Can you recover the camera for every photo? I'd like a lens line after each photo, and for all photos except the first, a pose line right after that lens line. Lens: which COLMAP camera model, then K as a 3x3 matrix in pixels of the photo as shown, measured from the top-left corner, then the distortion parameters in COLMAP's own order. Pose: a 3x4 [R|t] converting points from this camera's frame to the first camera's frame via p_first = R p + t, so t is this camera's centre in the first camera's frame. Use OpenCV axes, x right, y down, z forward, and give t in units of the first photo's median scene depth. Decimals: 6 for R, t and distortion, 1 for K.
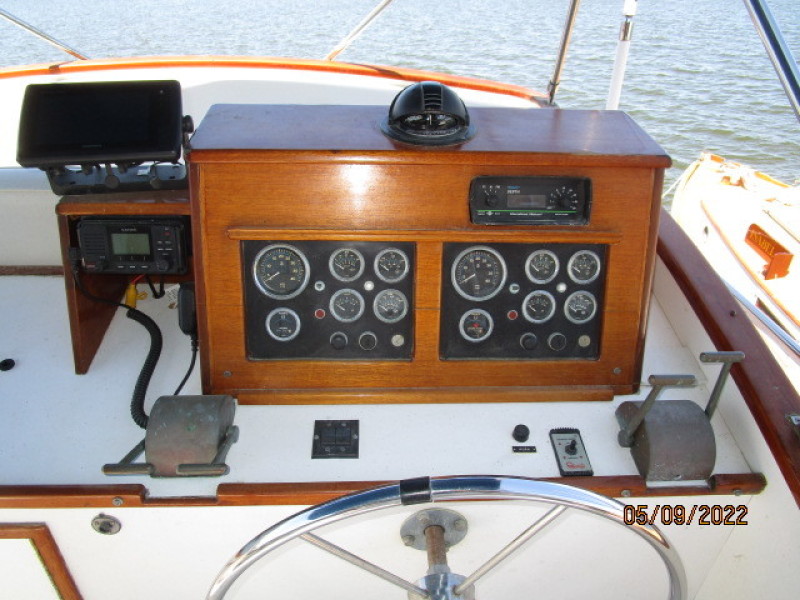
lens RADIAL K [[578.8, 0, 400.0], [0, 578.8, 300.0], [0, 0, 1]] dist [-0.018441, 0.002291]
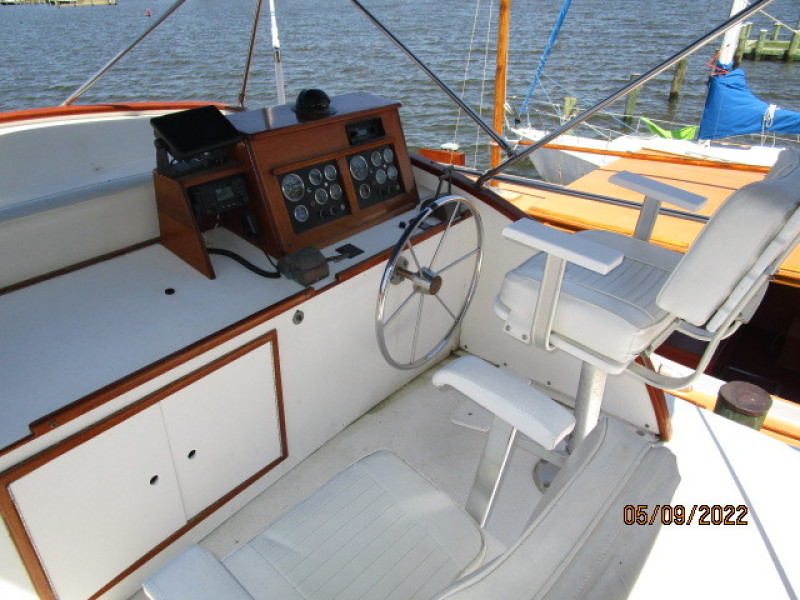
lens RADIAL K [[578.8, 0, 400.0], [0, 578.8, 300.0], [0, 0, 1]] dist [-0.018441, 0.002291]
pose [[0.651452, -0.378269, 0.657665, -1.445755], [0.397594, 0.908491, 0.128699, 0.197119], [-0.646165, 0.177643, 0.742235, -0.680458]]
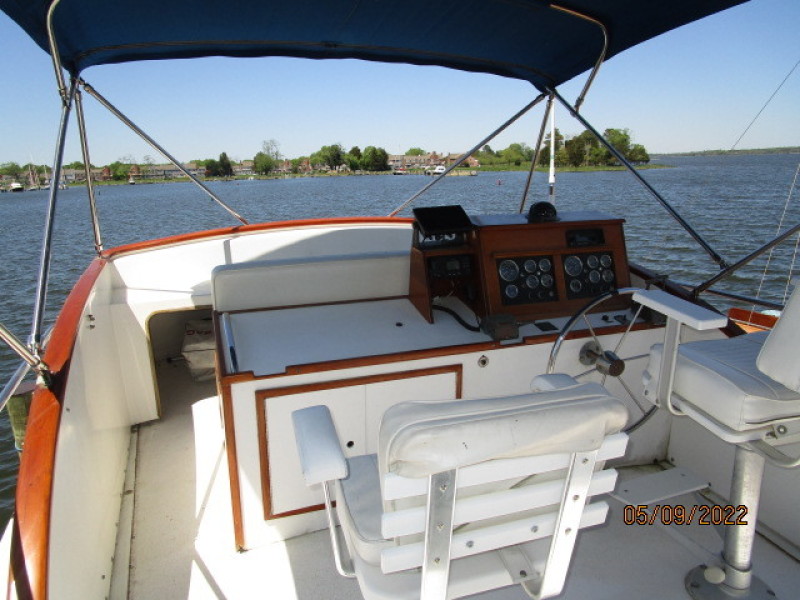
lens RADIAL K [[578.8, 0, 400.0], [0, 578.8, 300.0], [0, 0, 1]] dist [-0.018441, 0.002291]
pose [[0.954604, -0.101671, 0.279989, -1.415161], [0.179772, 0.946110, -0.269364, 0.690191], [-0.237514, 0.307470, 0.921439, -1.242695]]
